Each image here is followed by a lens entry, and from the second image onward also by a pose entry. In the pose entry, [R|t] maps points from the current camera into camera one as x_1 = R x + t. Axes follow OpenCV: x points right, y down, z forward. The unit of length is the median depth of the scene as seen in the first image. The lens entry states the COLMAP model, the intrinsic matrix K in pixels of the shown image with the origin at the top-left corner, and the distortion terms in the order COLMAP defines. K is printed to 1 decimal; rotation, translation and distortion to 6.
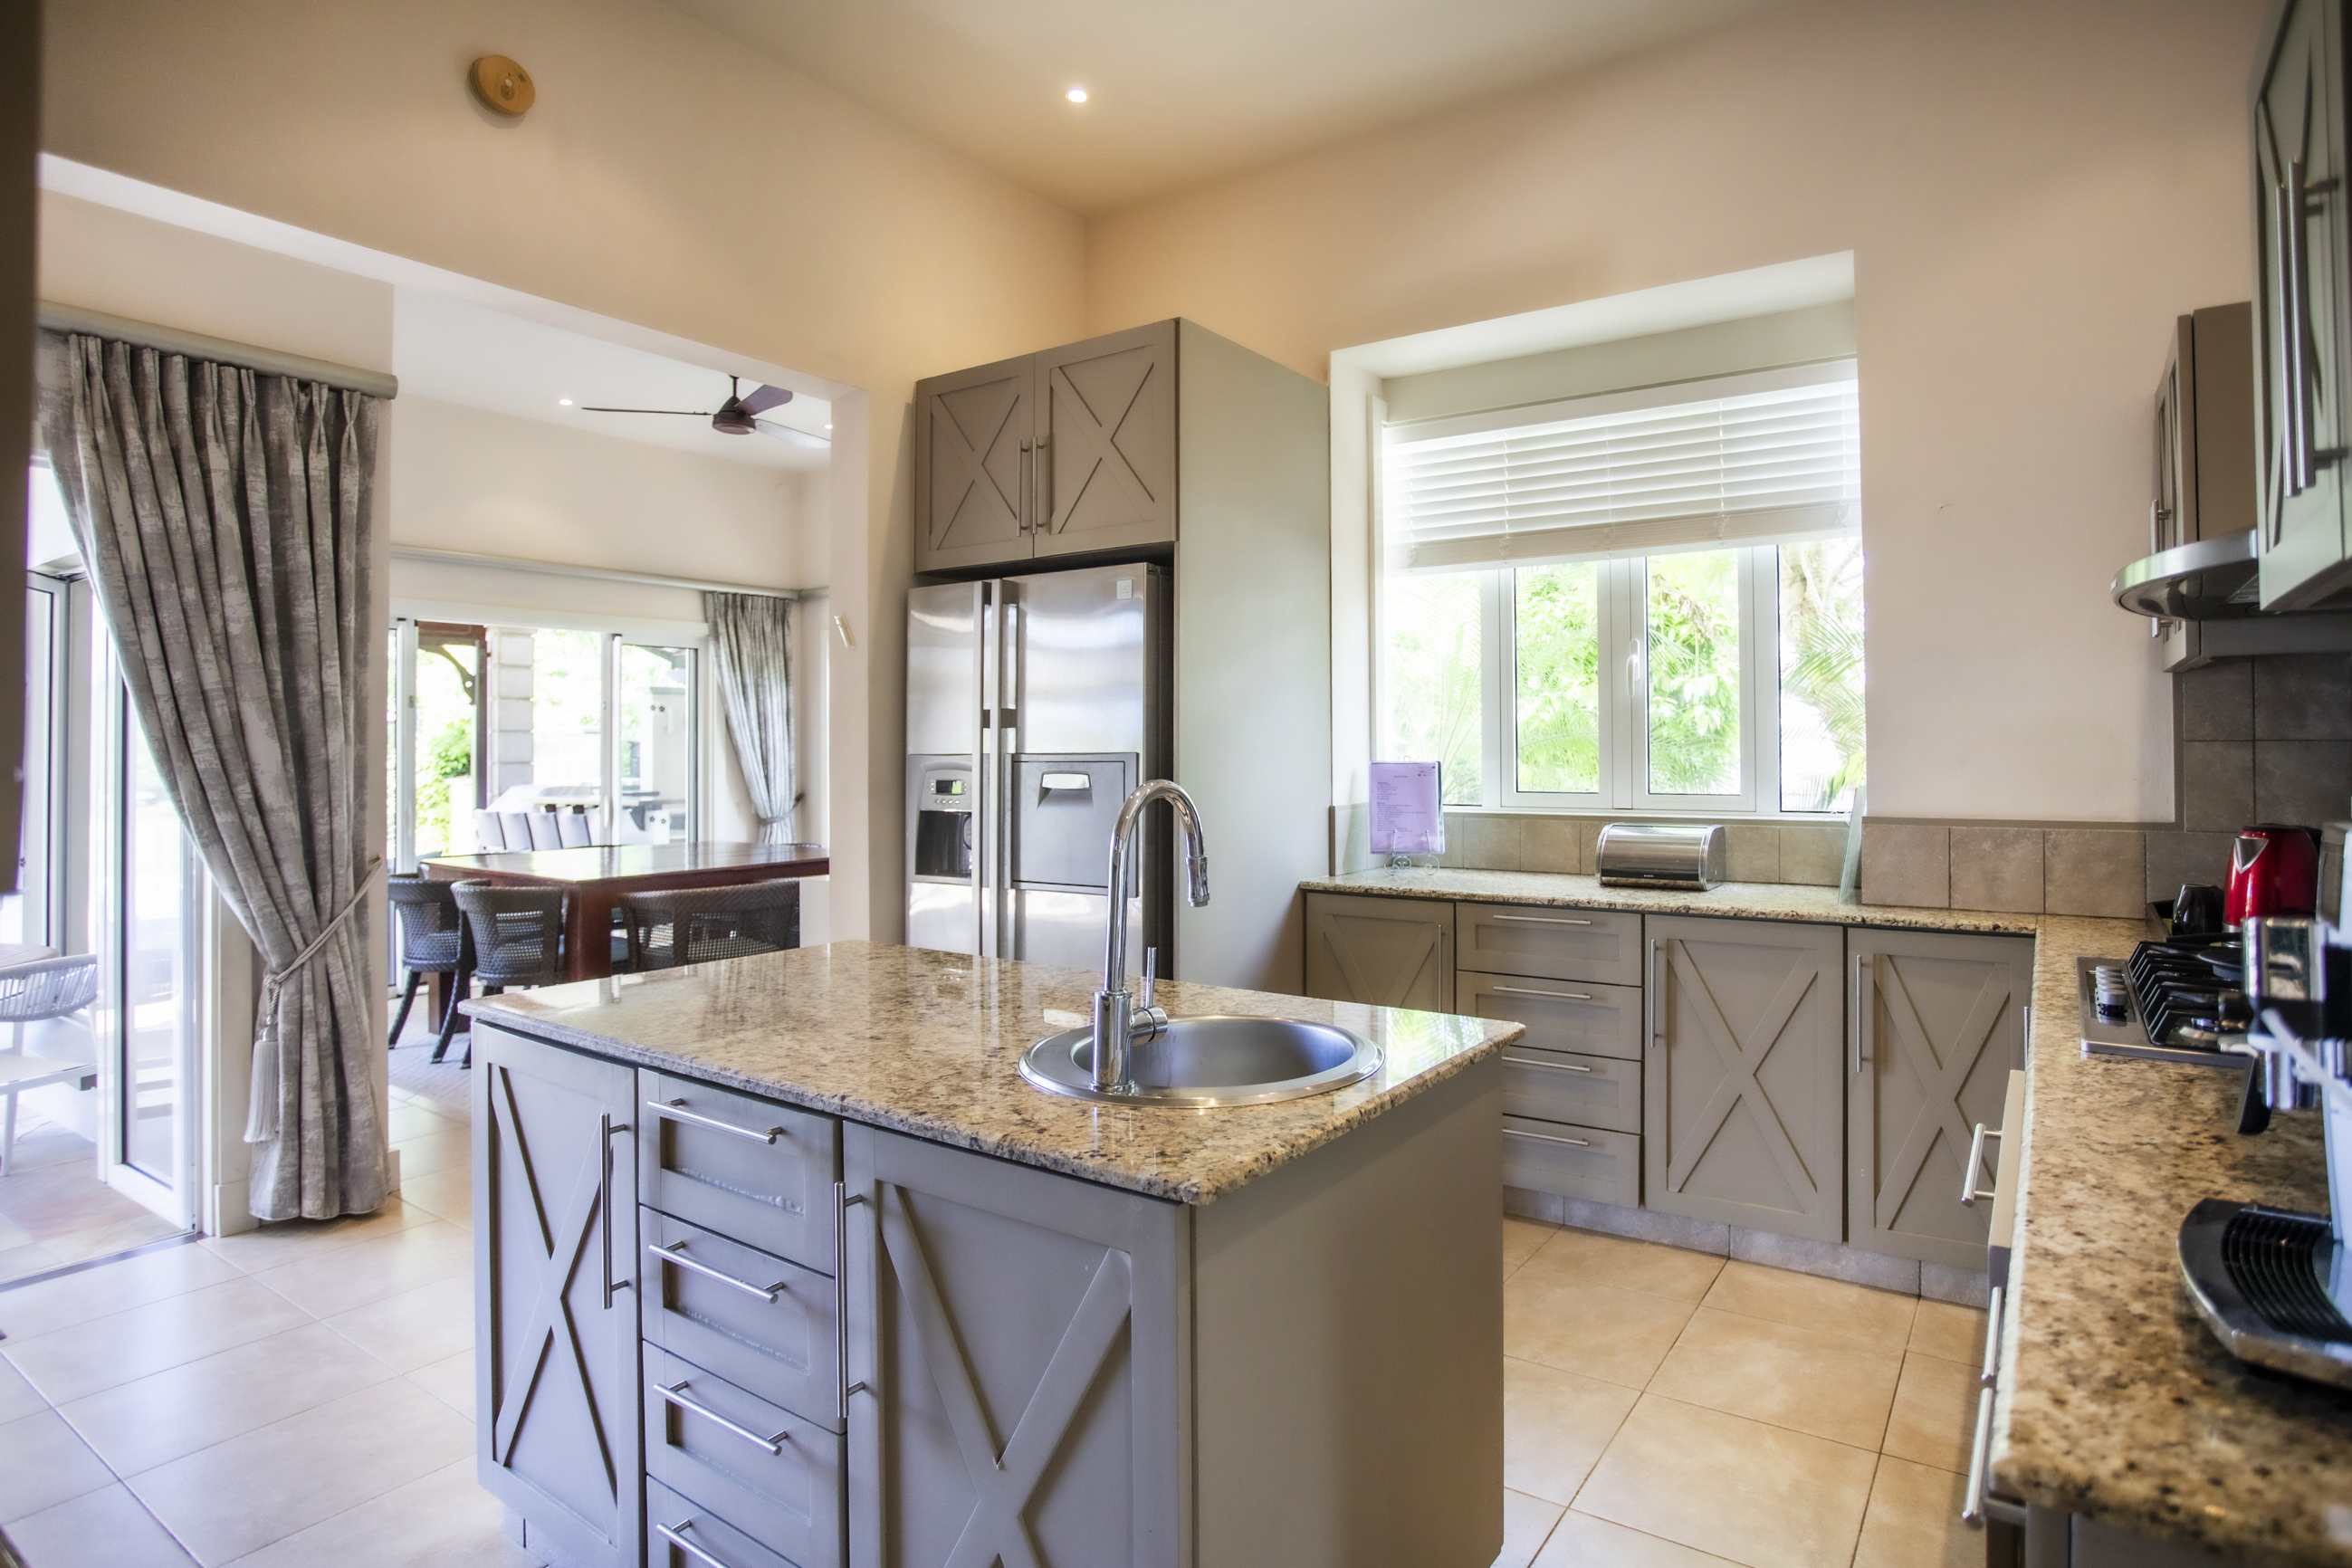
lens RADIAL K [[1260.9, 0, 1308.2], [0, 1260.9, 725.1], [0, 0, 1]] dist [0.000065, 0.000008]
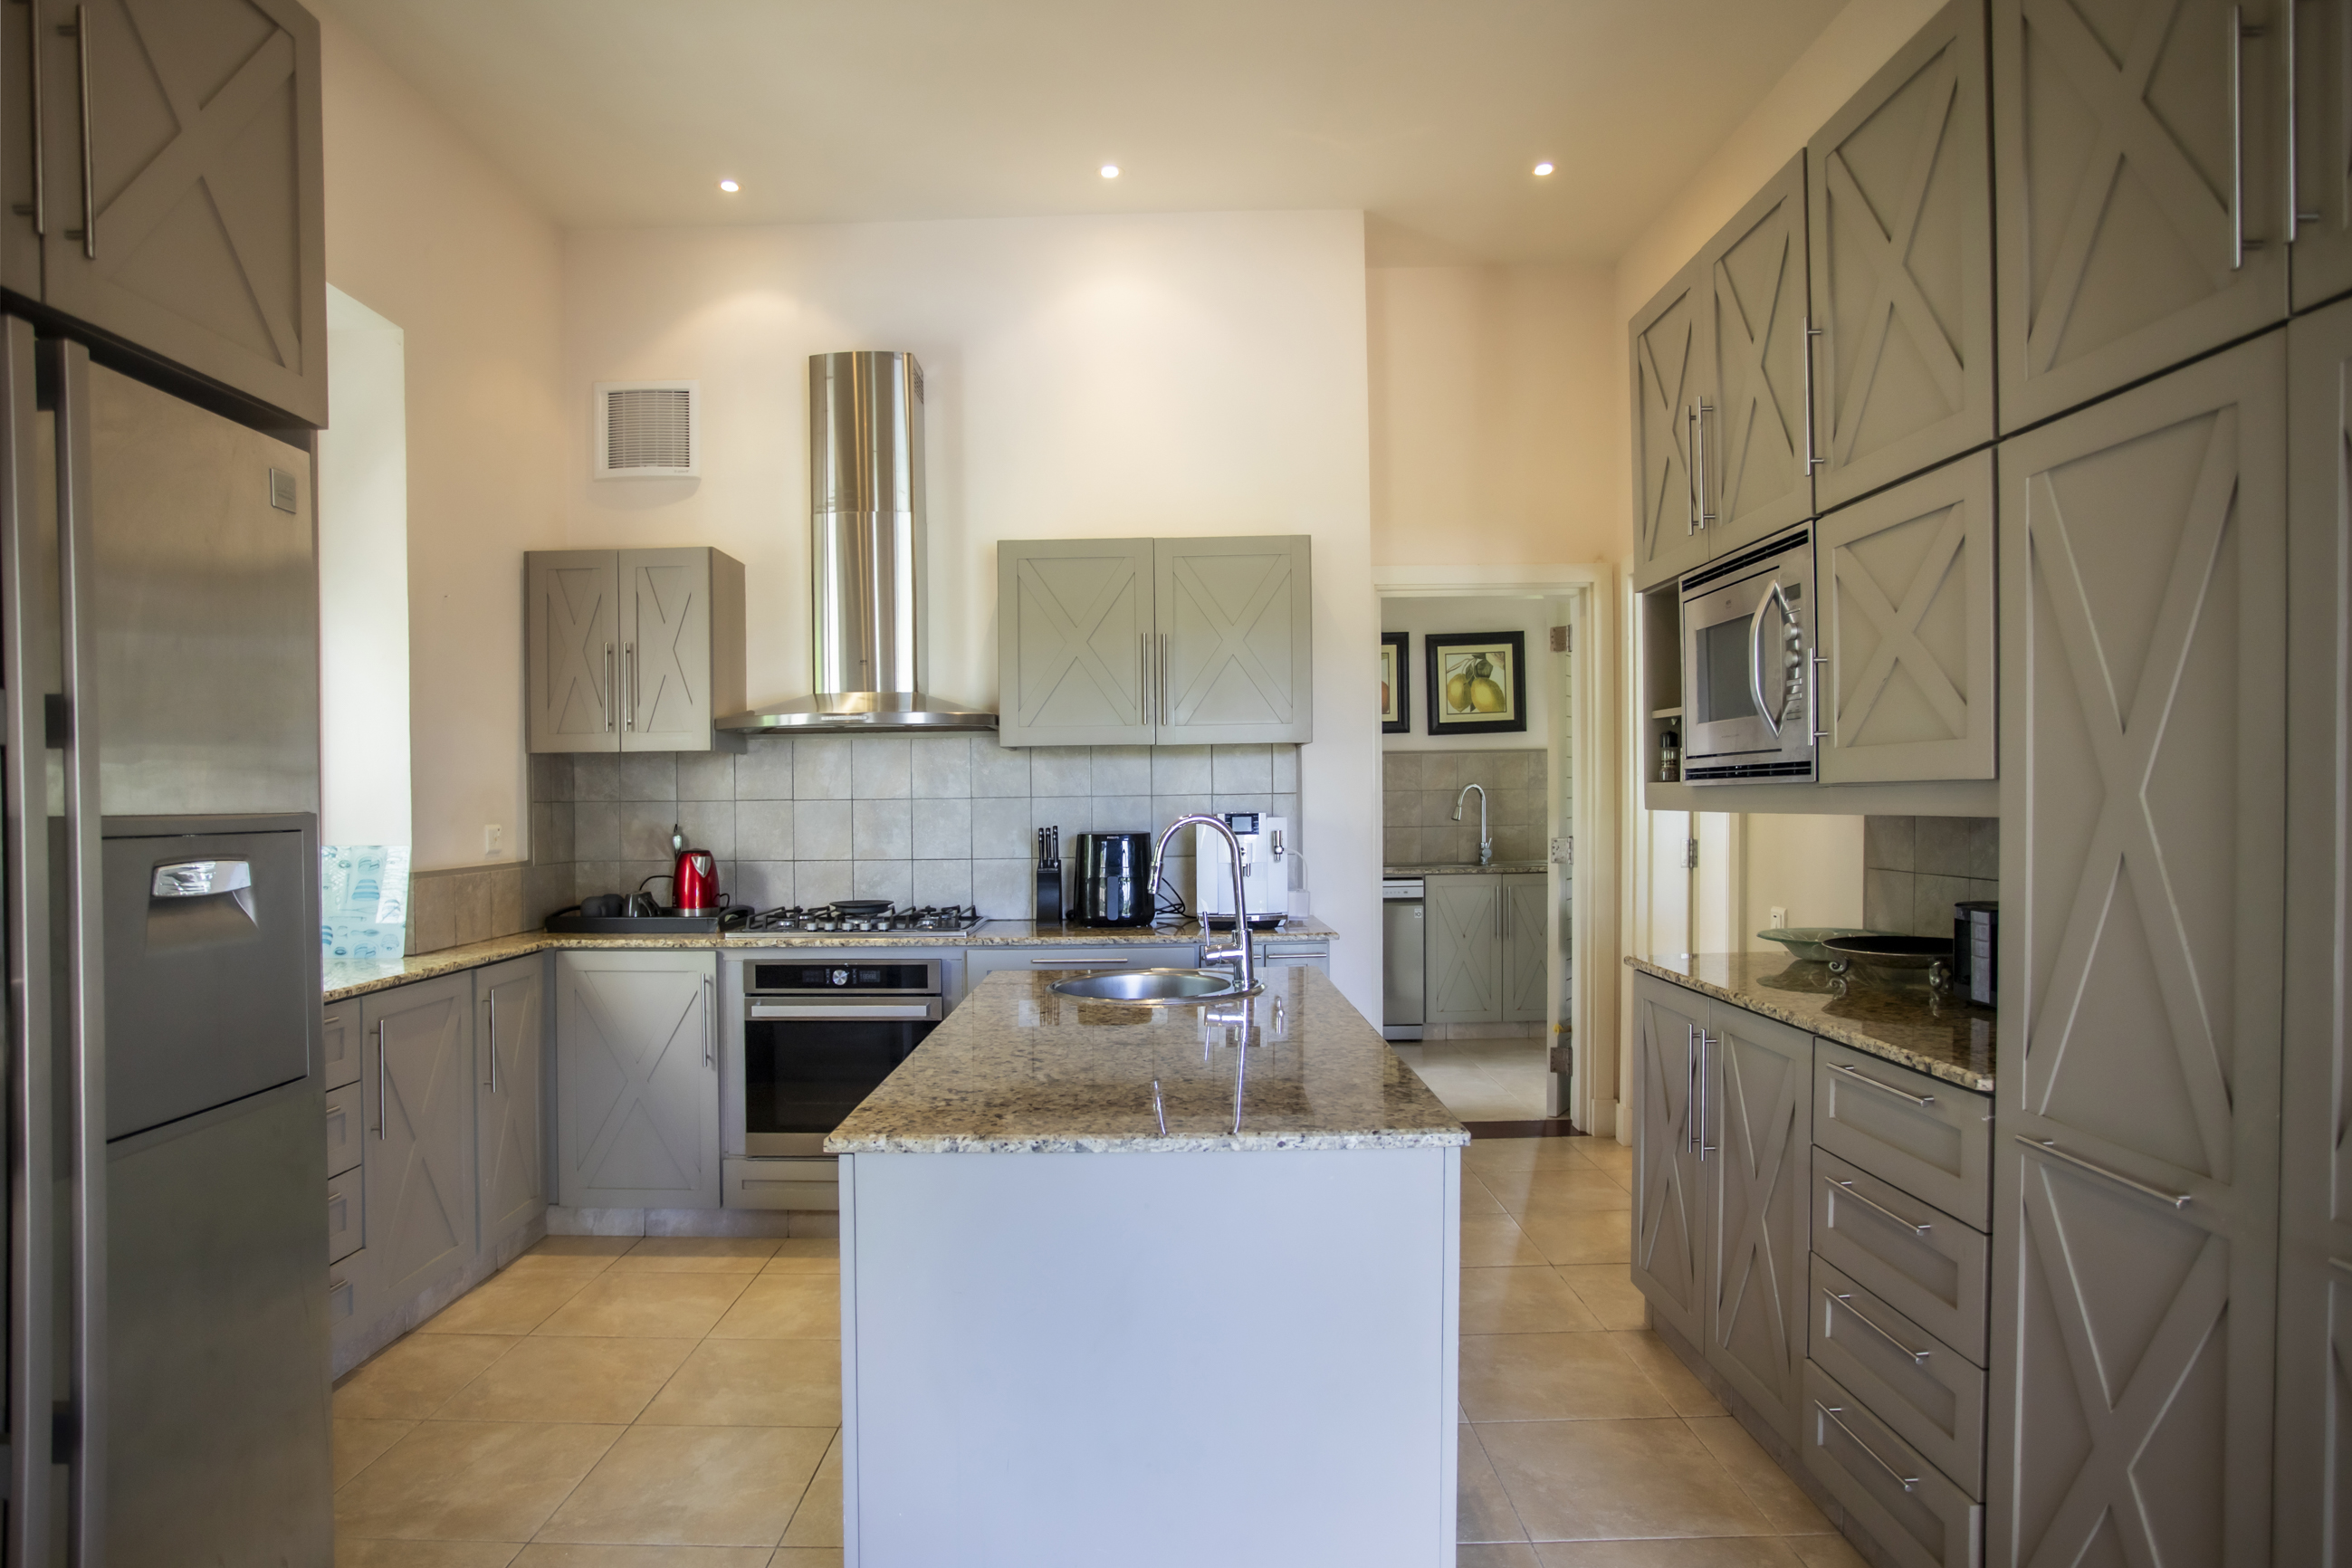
lens RADIAL K [[1338.8, 0, 1140.7], [0, 1338.8, 795.0], [0, 0, 1]] dist [-0.112974, 0.098006]
pose [[-0.499022, 0.012565, 0.866498, -0.804052], [-0.001709, 0.999879, -0.015484, 0.022318], [-0.866588, -0.009208, -0.498940, 0.993056]]
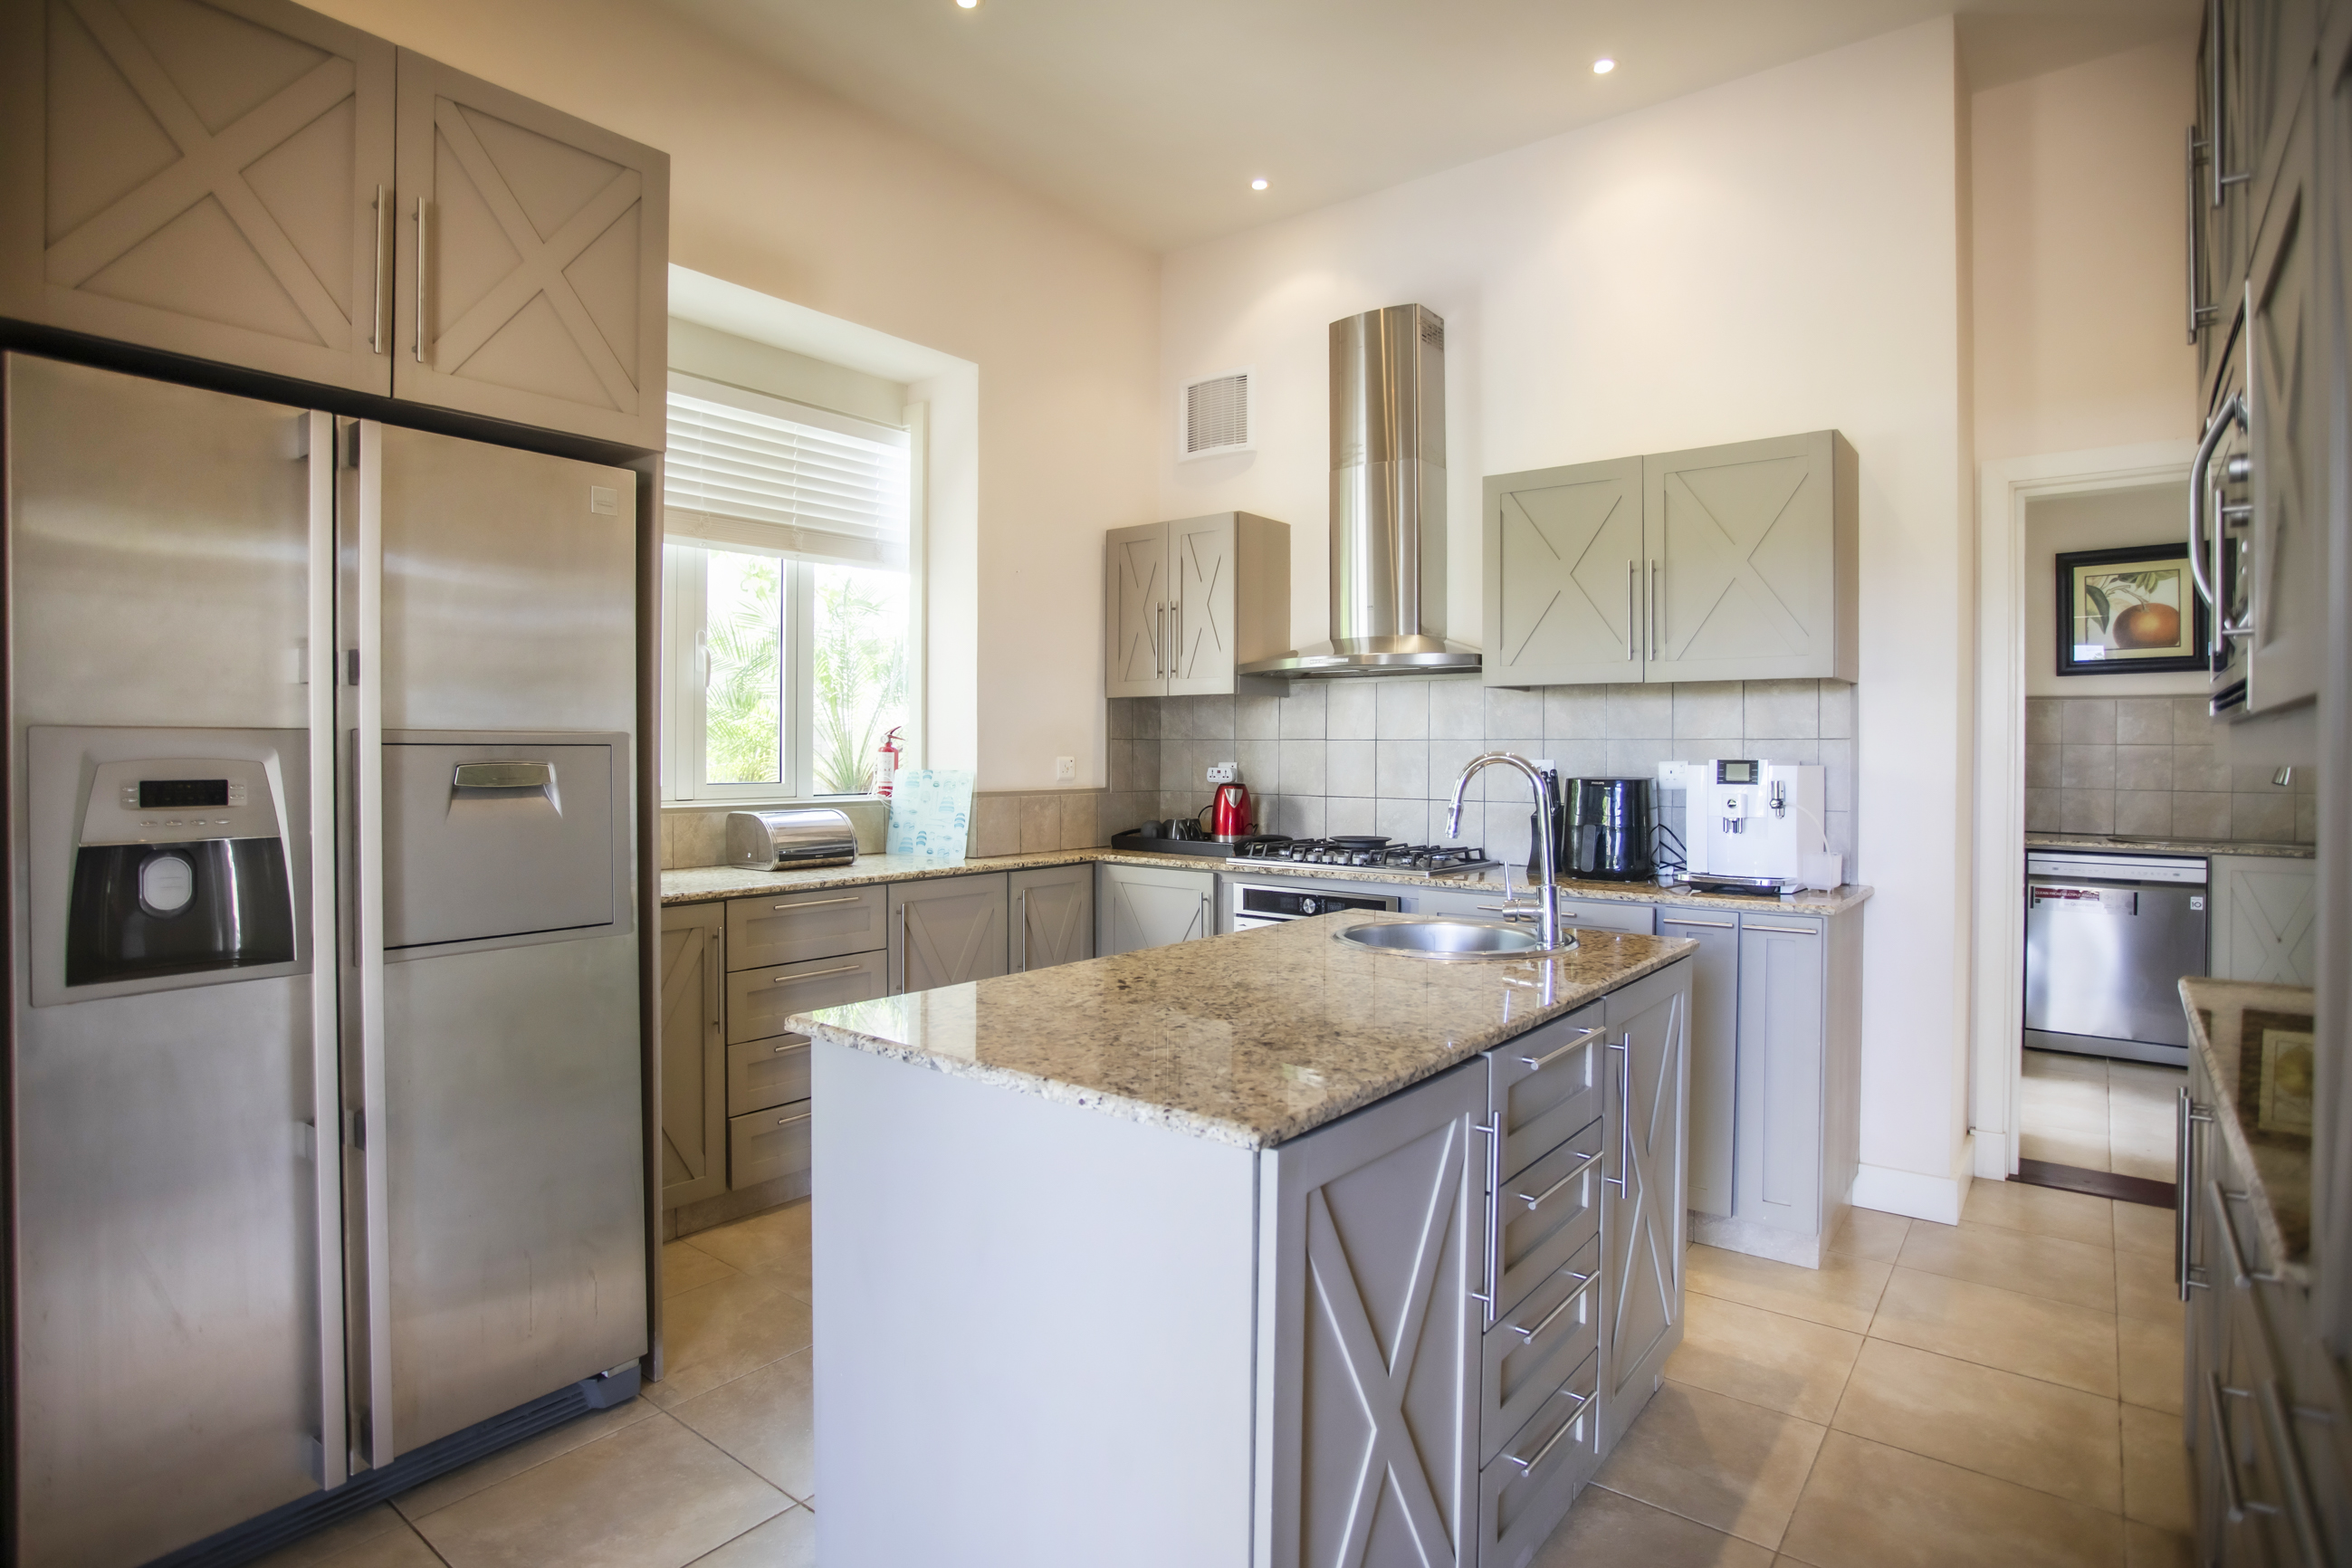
lens RADIAL K [[1223.5, 0, 1176.3], [0, 1223.5, 730.1], [0, 0, 1]] dist [0.000378, 0.000253]
pose [[0.120917, 0.023234, 0.992391, -0.806676], [-0.024590, 0.999489, -0.020404, 0.027465], [-0.992358, -0.021935, 0.121426, 0.618642]]
